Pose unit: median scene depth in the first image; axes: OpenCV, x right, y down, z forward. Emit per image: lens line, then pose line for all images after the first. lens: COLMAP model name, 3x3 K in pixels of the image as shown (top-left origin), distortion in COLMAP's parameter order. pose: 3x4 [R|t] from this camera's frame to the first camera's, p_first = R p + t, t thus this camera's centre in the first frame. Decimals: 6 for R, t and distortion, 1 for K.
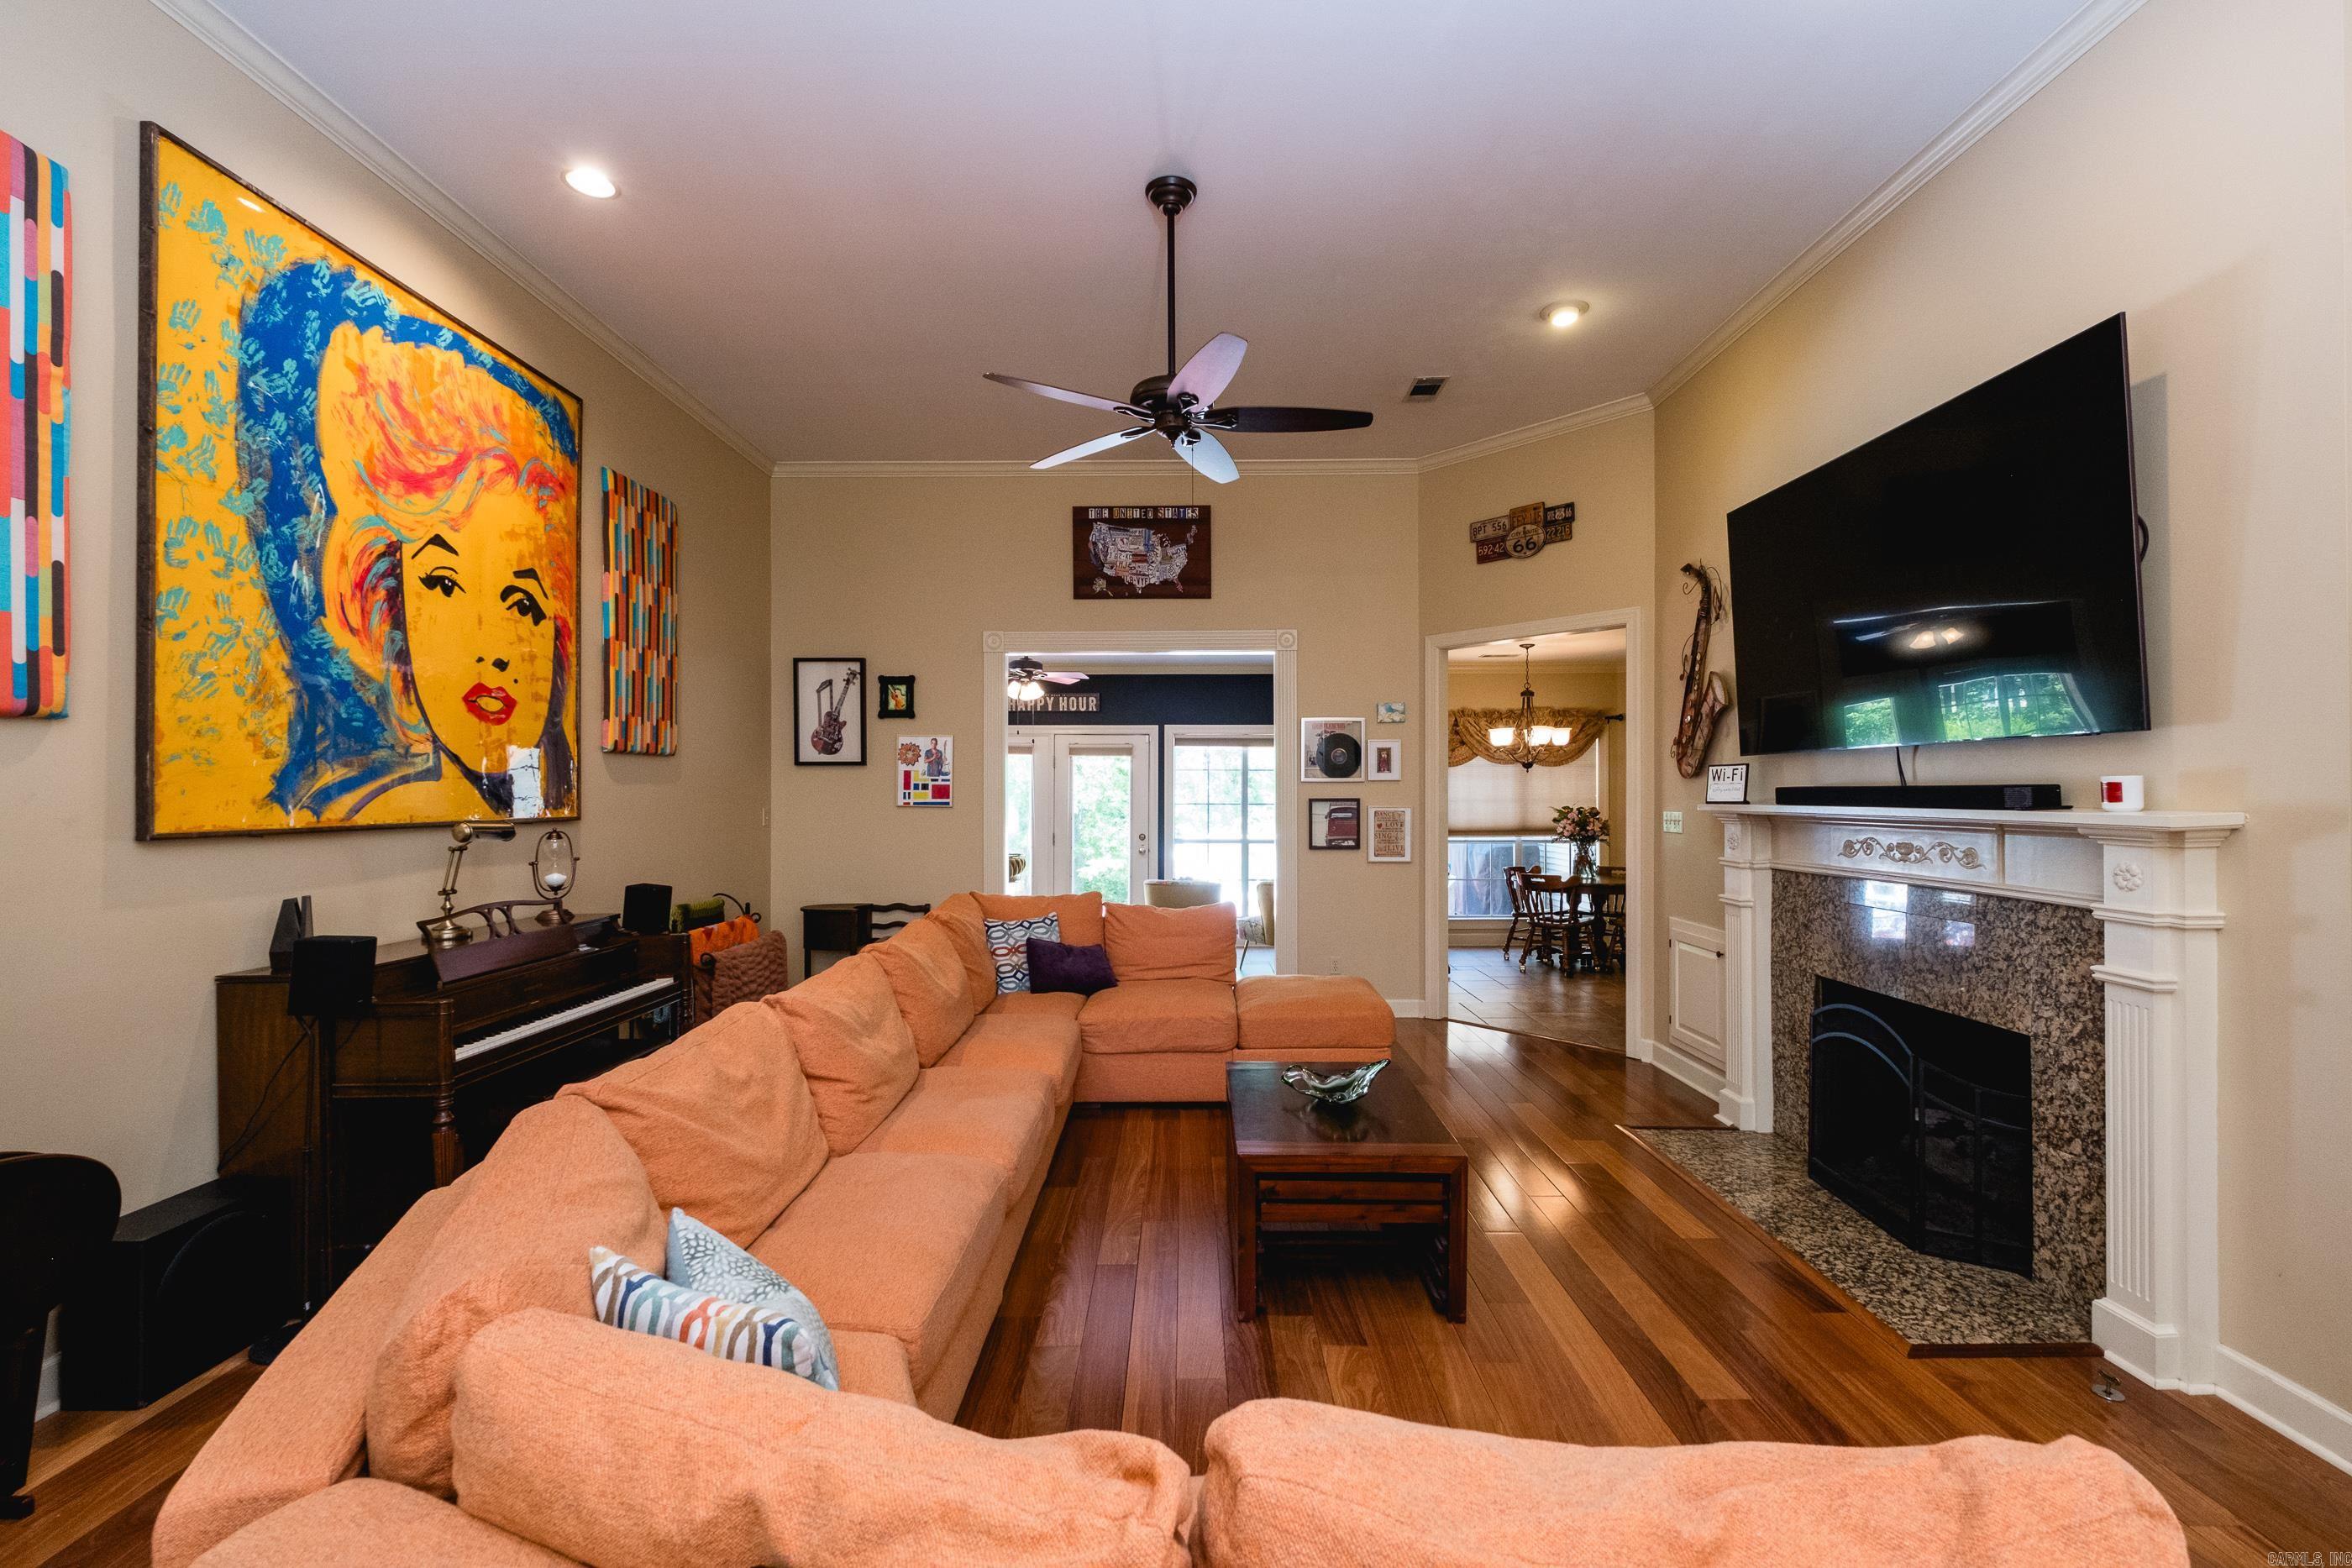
lens RADIAL K [[1011.3, 0, 1184.9], [0, 1011.3, 785.9], [0, 0, 1]] dist [0.013401, -0.008799]
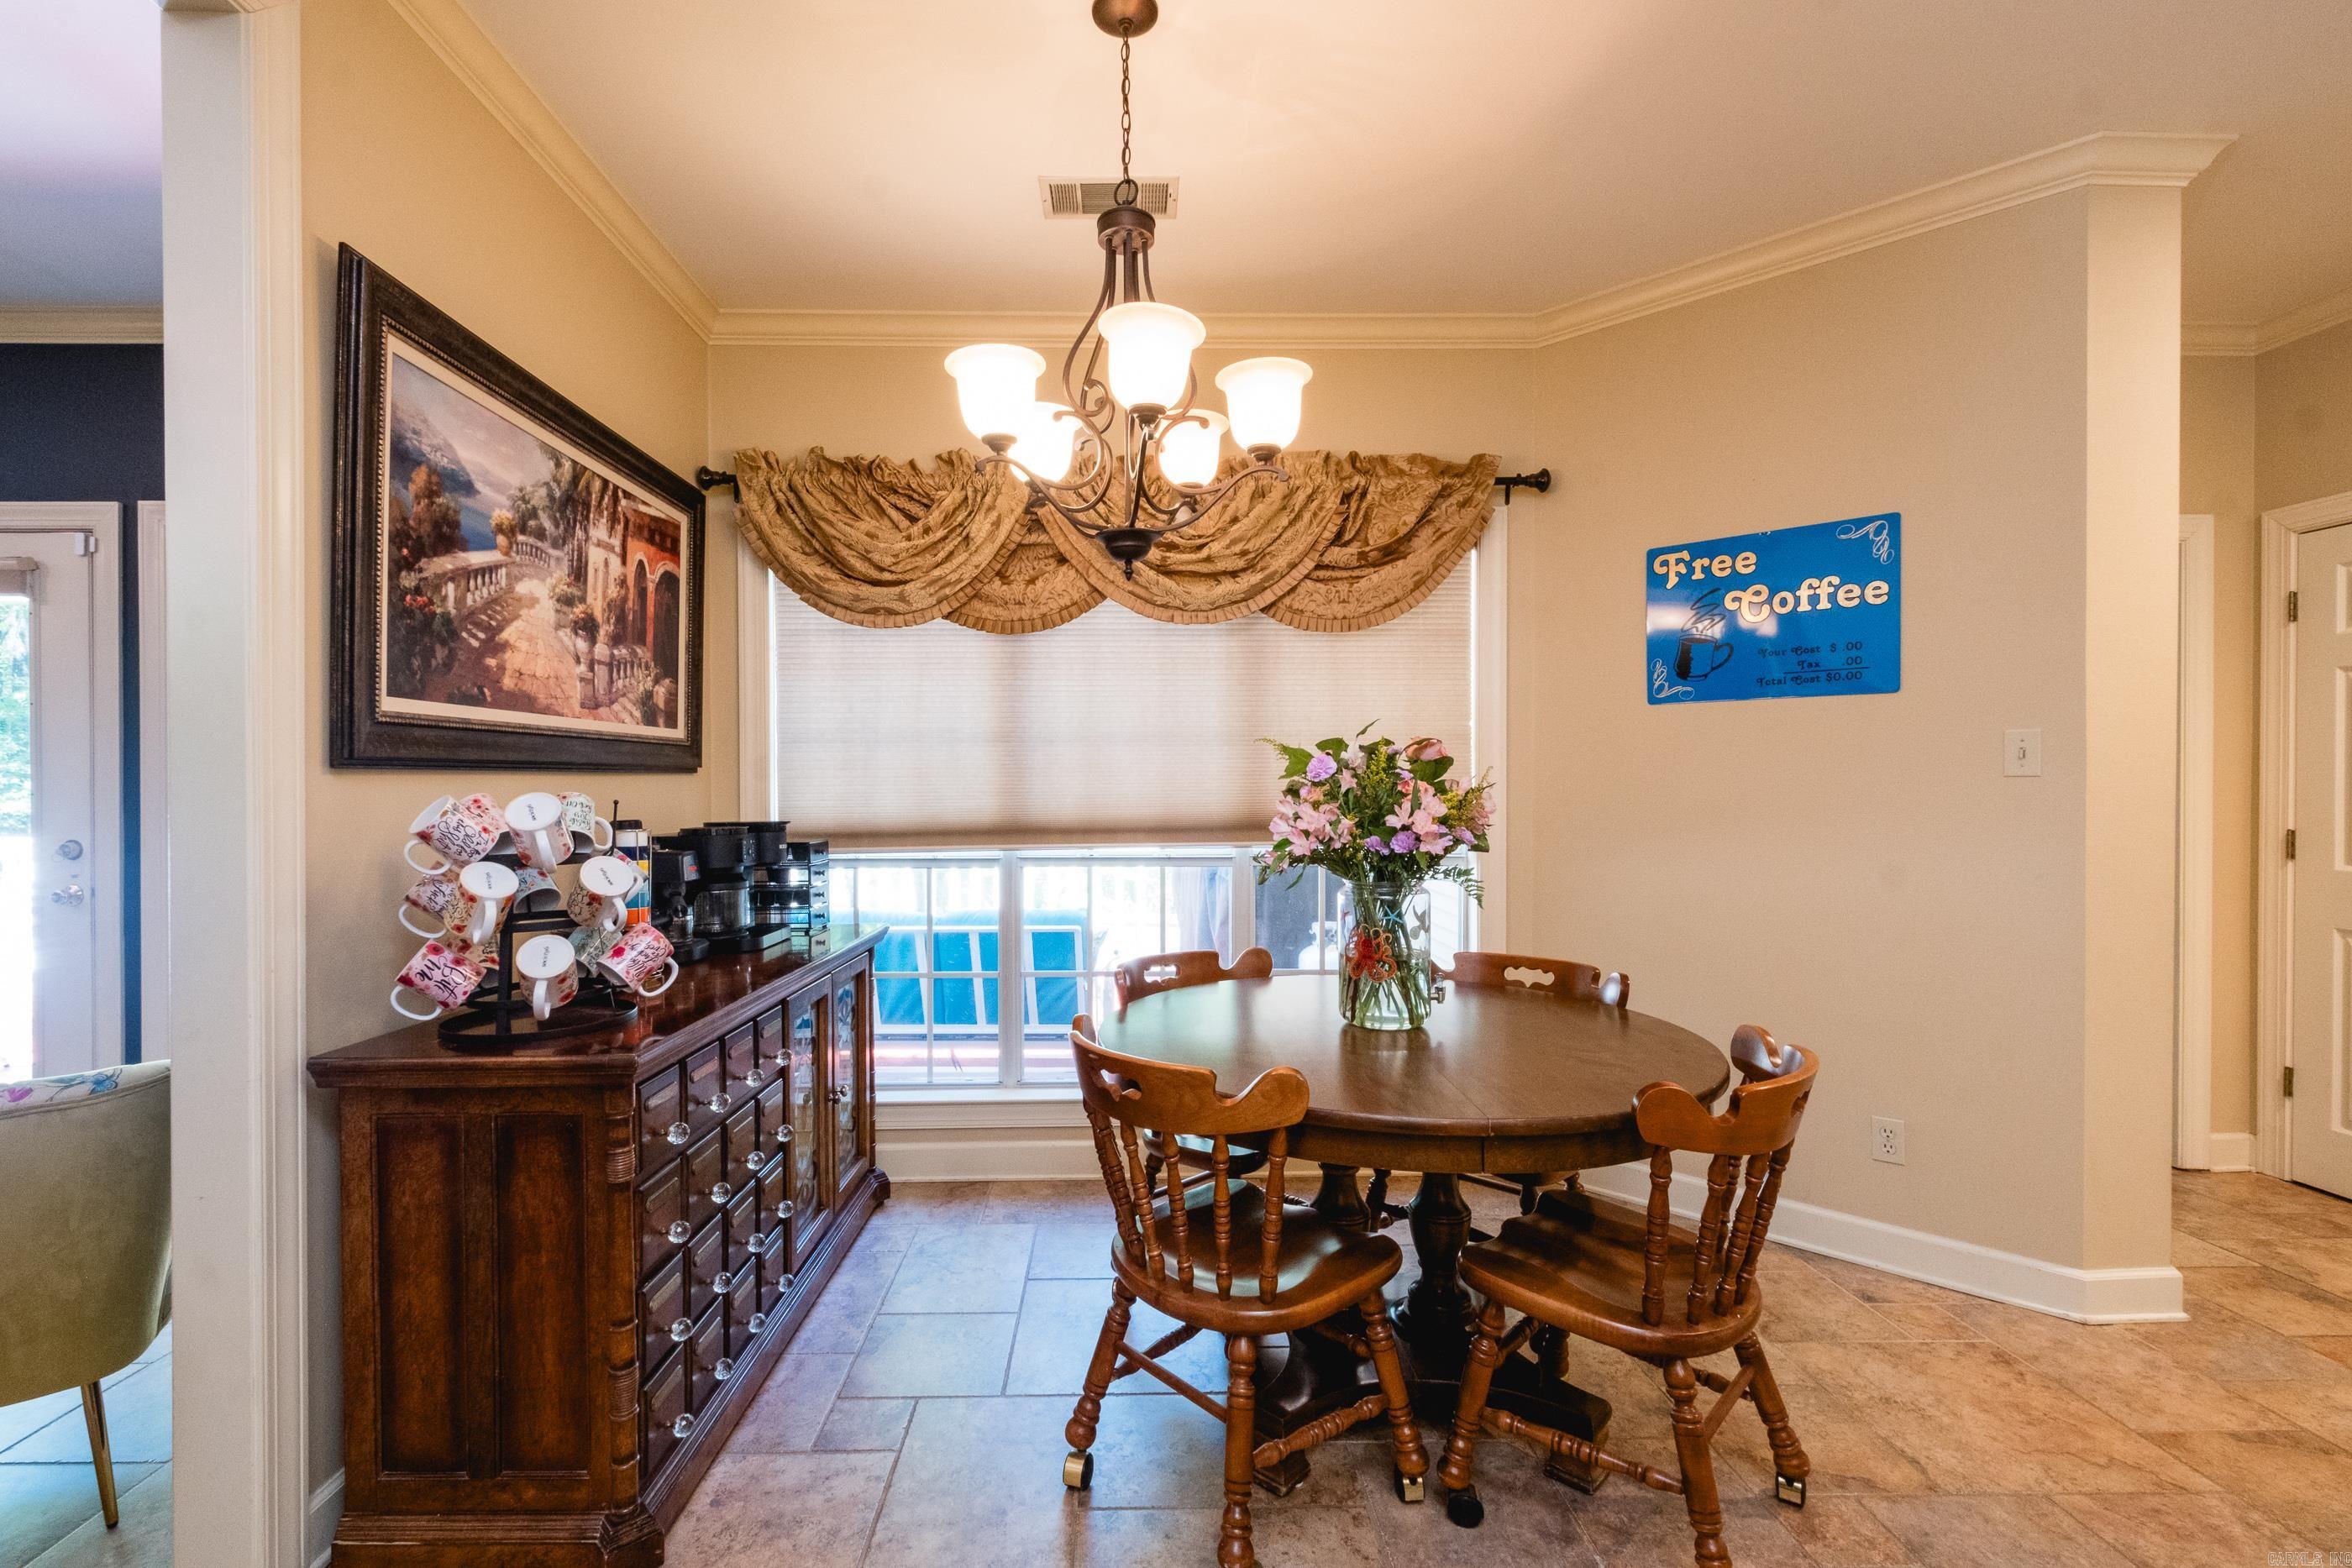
lens RADIAL K [[1036.2, 0, 1144.1], [0, 1036.2, 789.5], [0, 0, 1]] dist [0.000900, -0.000013]
pose [[0.999801, -0.000545, 0.019961, 0.719666], [0.000265, 0.999902, 0.014022, 0.065682], [-0.019967, -0.014014, 0.999702, 1.630502]]
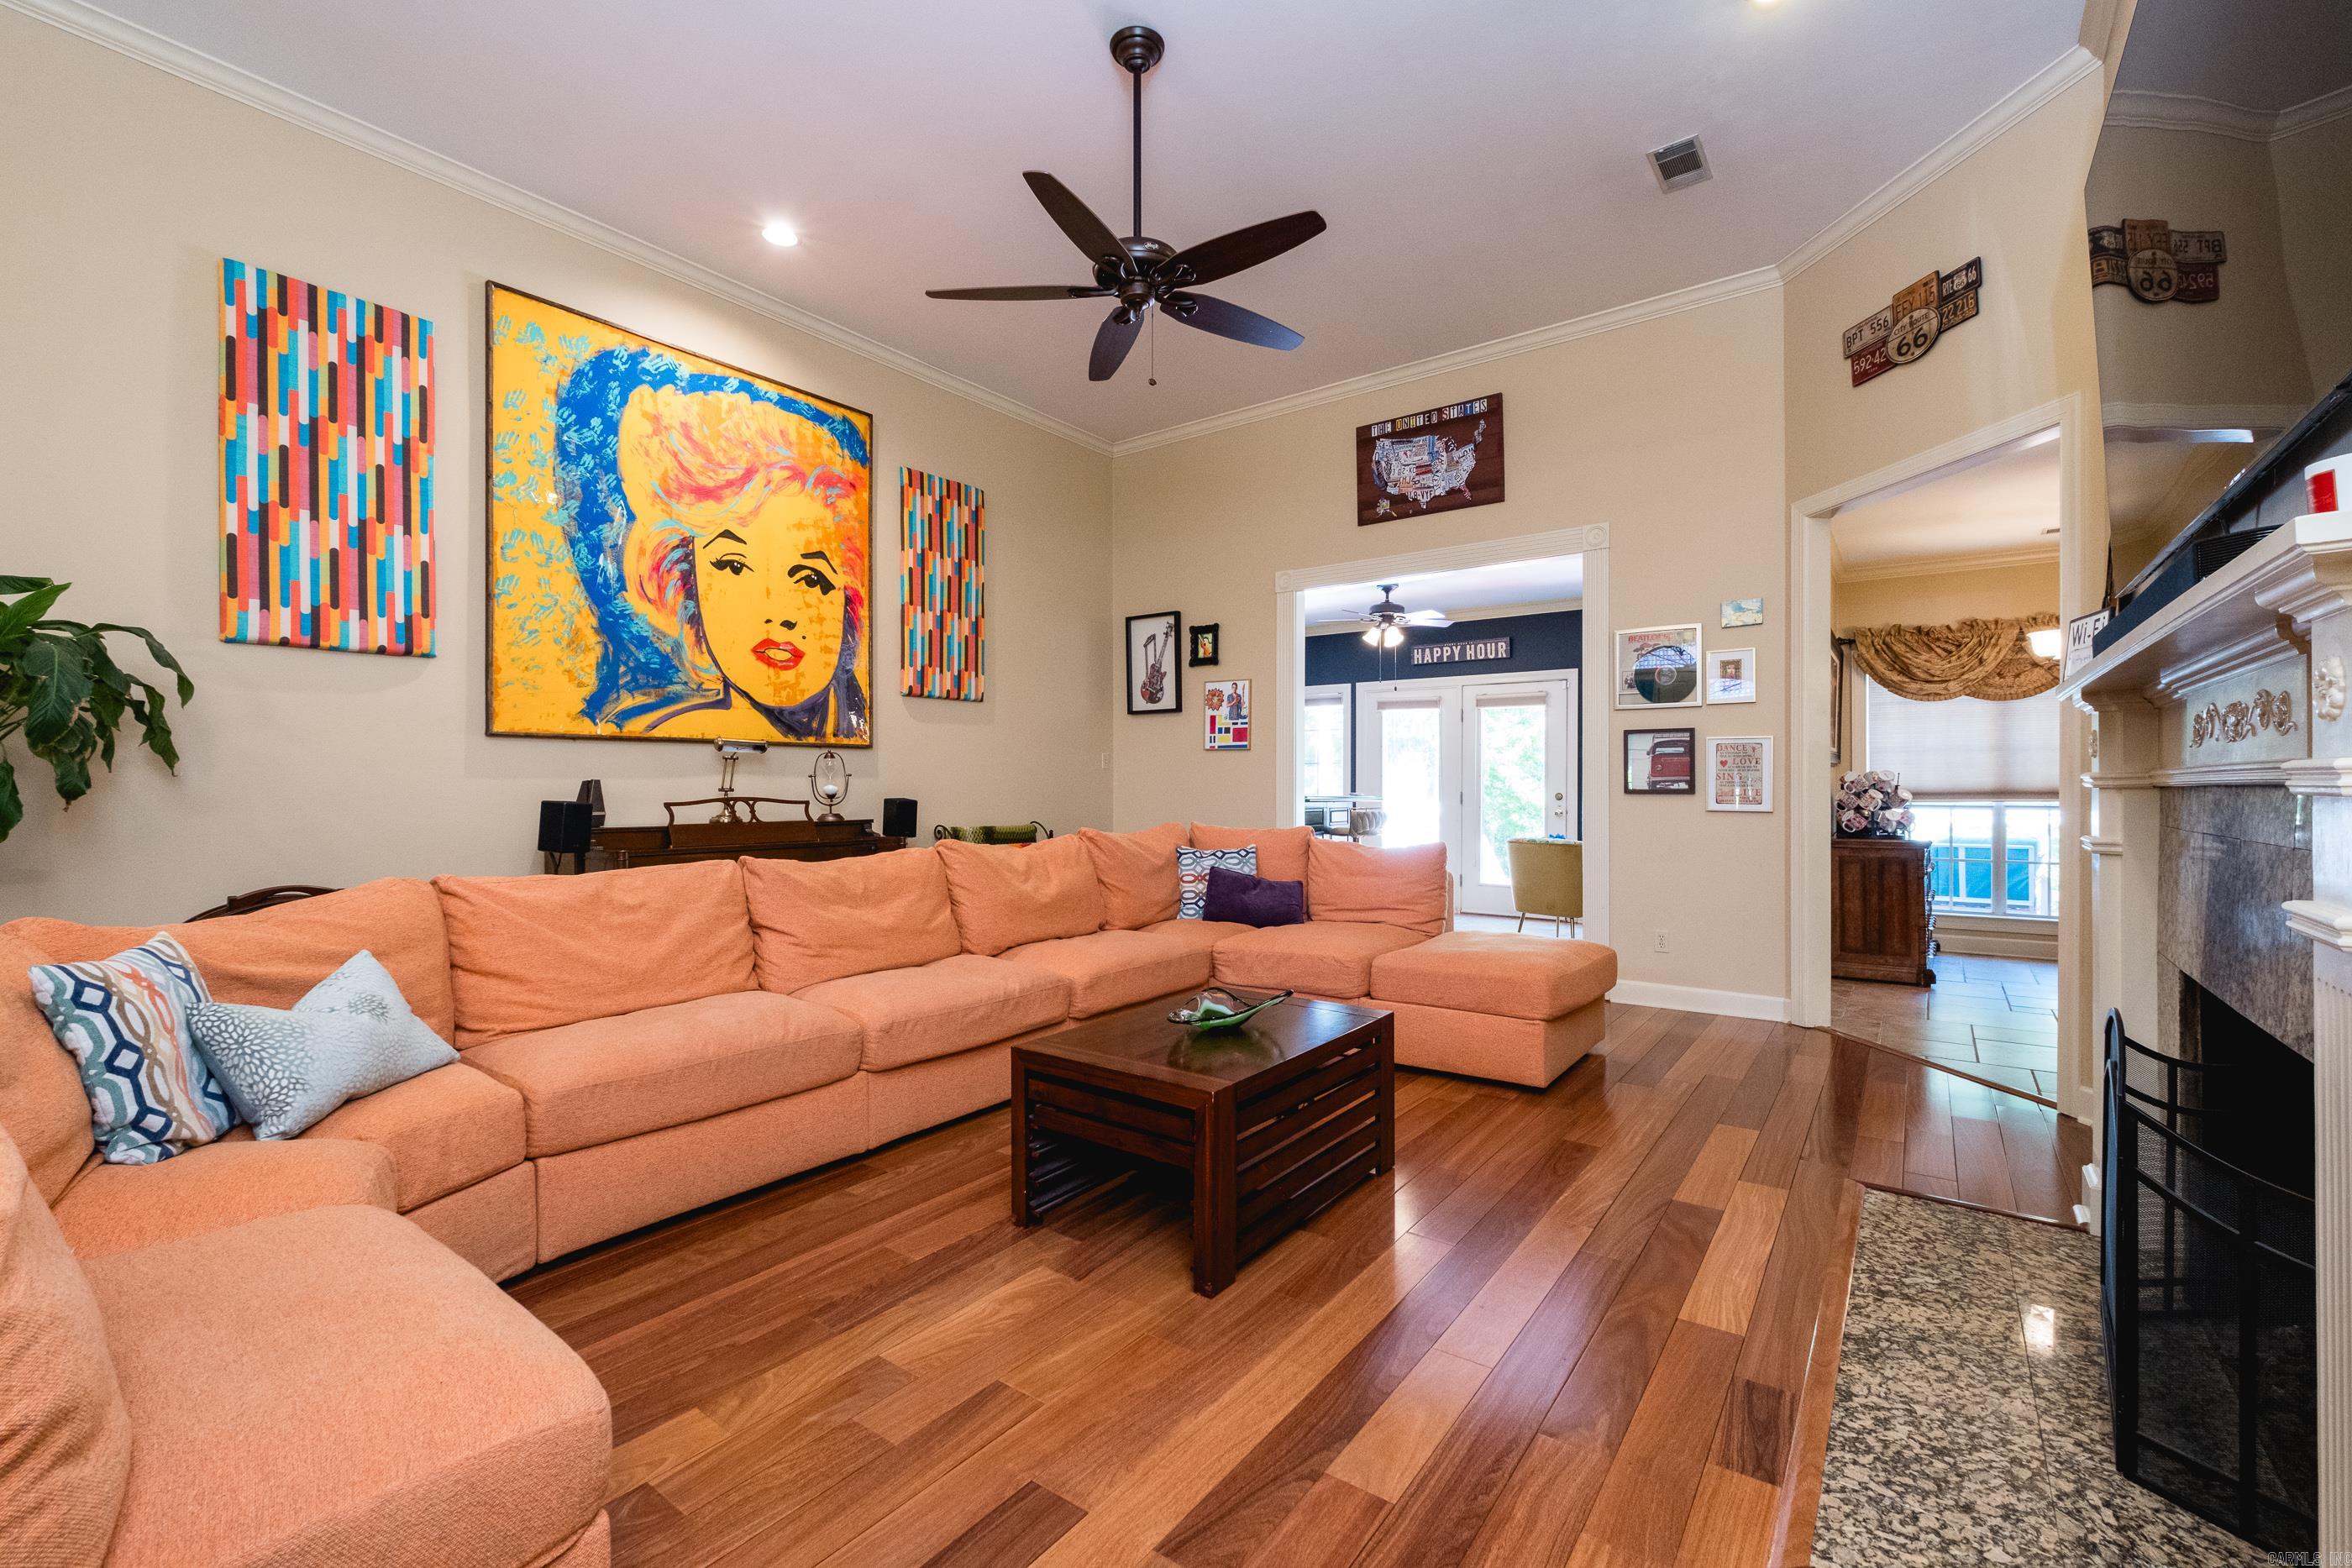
lens RADIAL K [[1001.1, 0, 1180.8], [0, 1001.1, 786.1], [0, 0, 1]] dist [0.010351, -0.007256]
pose [[0.806418, 0.002861, -0.591339, 0.513318], [0.002874, 0.999958, 0.008757, 0.080991], [0.591339, -0.008761, 0.806376, 0.245210]]
